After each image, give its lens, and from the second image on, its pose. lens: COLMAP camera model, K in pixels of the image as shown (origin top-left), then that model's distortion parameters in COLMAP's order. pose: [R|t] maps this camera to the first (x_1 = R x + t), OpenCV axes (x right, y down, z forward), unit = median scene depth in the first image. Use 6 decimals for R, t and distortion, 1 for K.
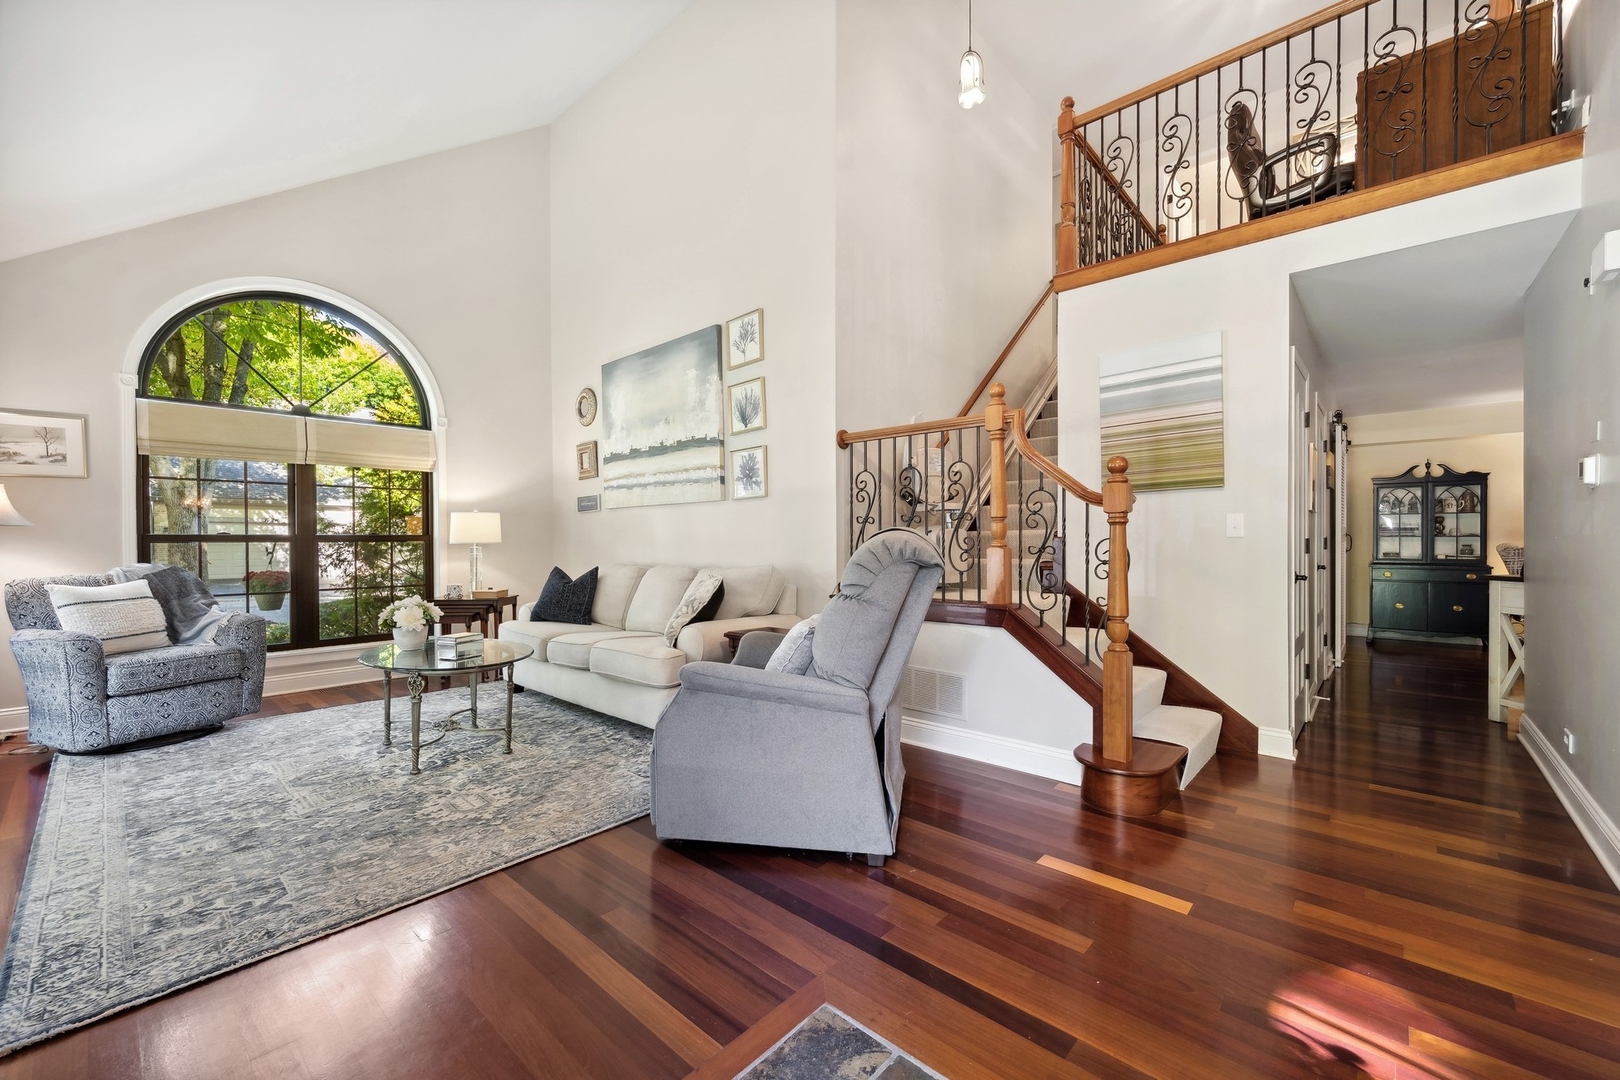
lens RADIAL K [[650.1, 0, 813.4], [0, 650.1, 529.0], [0, 0, 1]] dist [-0.000543, -0.000052]
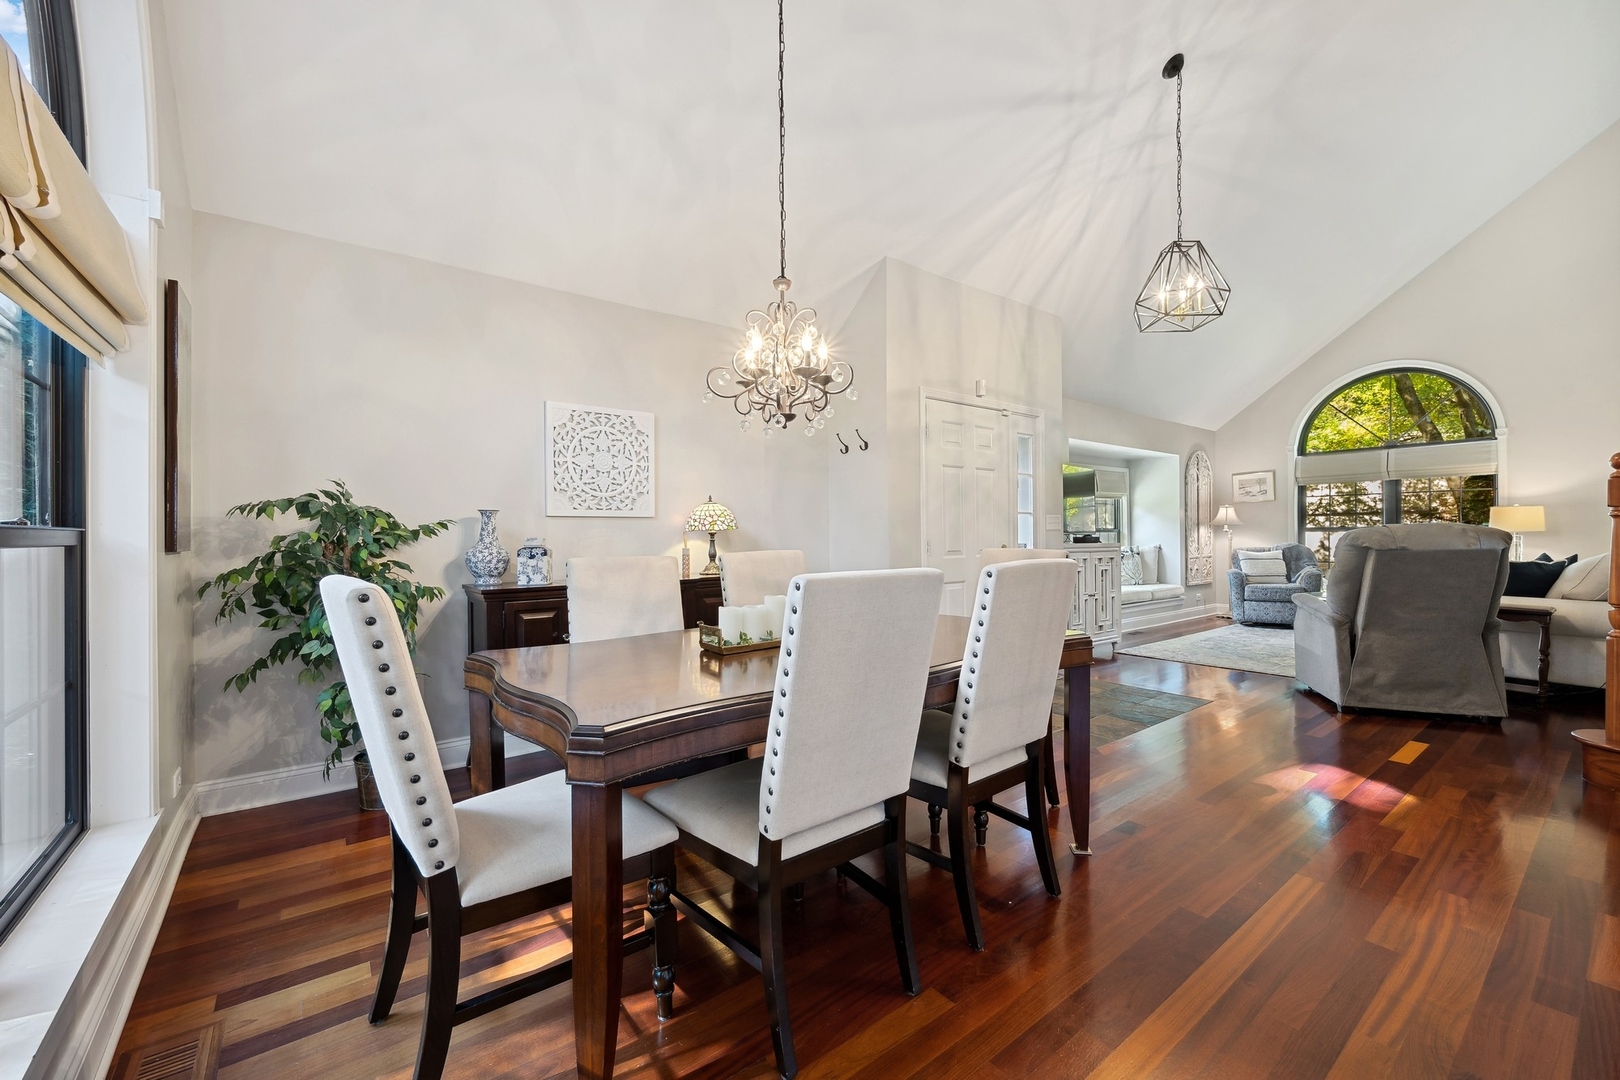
lens RADIAL K [[654.5, 0, 813.2], [0, 654.5, 536.9], [0, 0, 1]] dist [-0.000286, 0.000053]
pose [[-0.168127, 0.005830, -0.985748, 1.251232], [0.024109, 0.999708, 0.001800, -0.002149], [0.985470, -0.023463, -0.168219, -0.101139]]
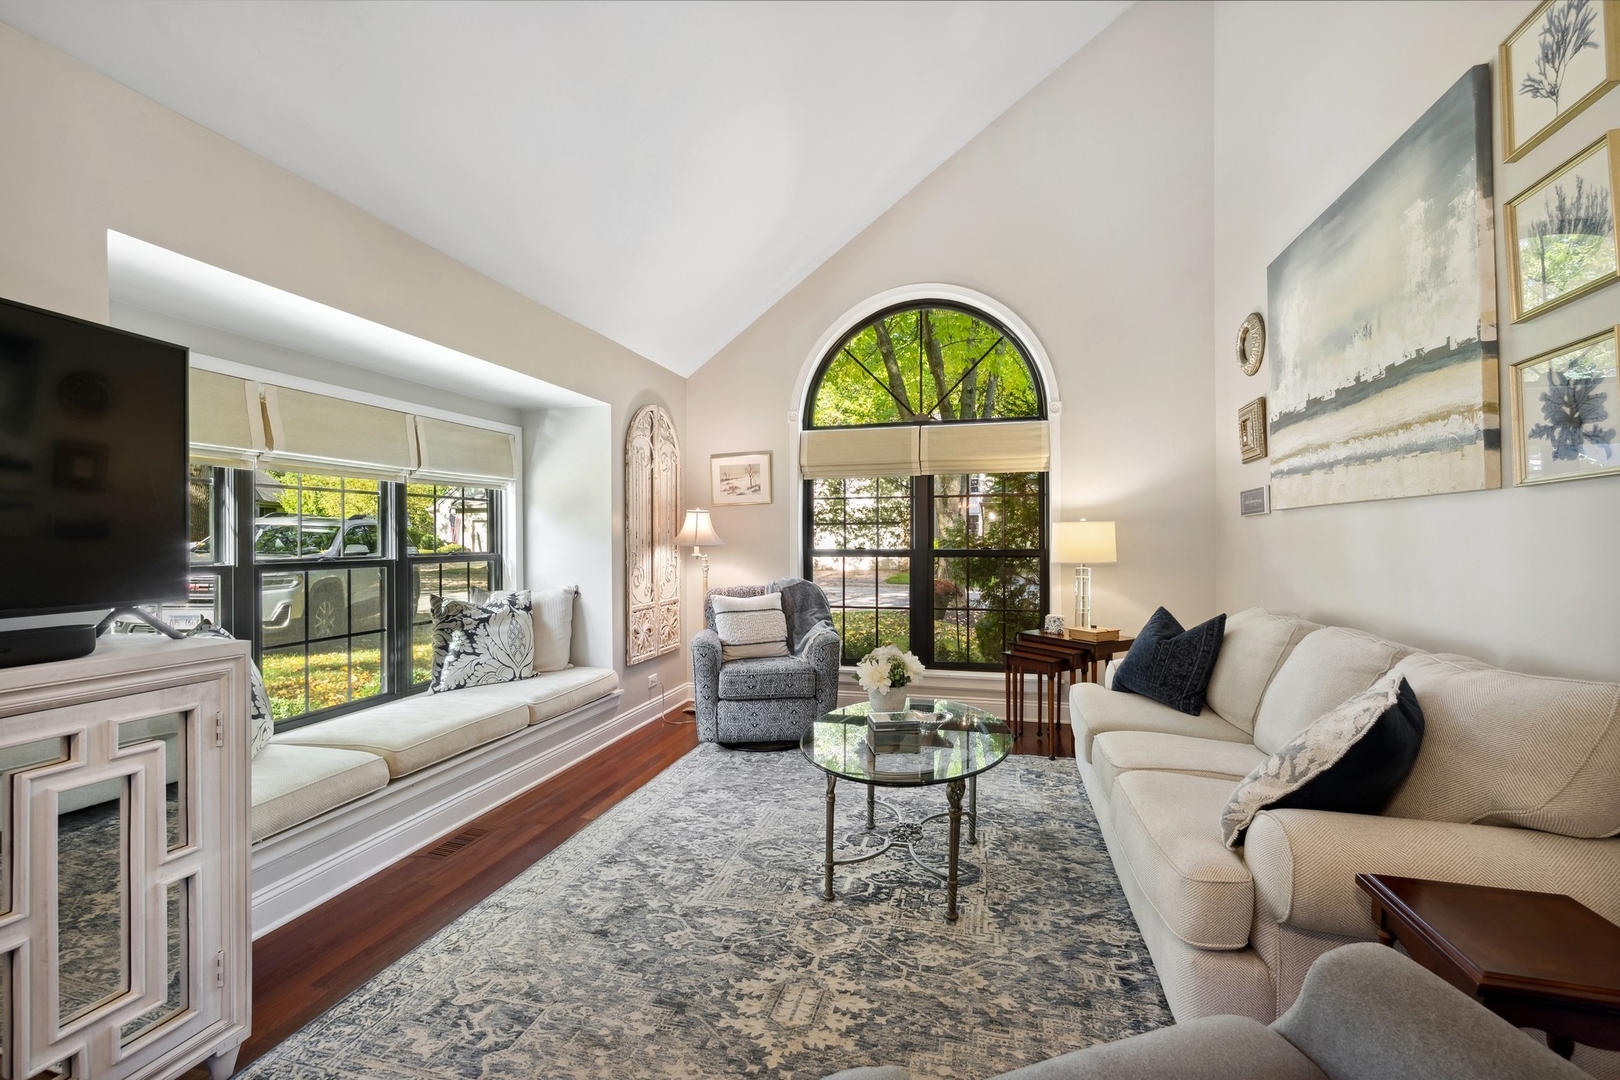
lens RADIAL K [[692.9, 0, 808.7], [0, 692.9, 534.7], [0, 0, 1]] dist [-0.000951, -0.000506]
pose [[0.466357, -0.001095, -0.884596, 0.052362], [0.017227, 0.999821, 0.007844, -0.030788], [0.884429, -0.018897, 0.466292, 0.493699]]
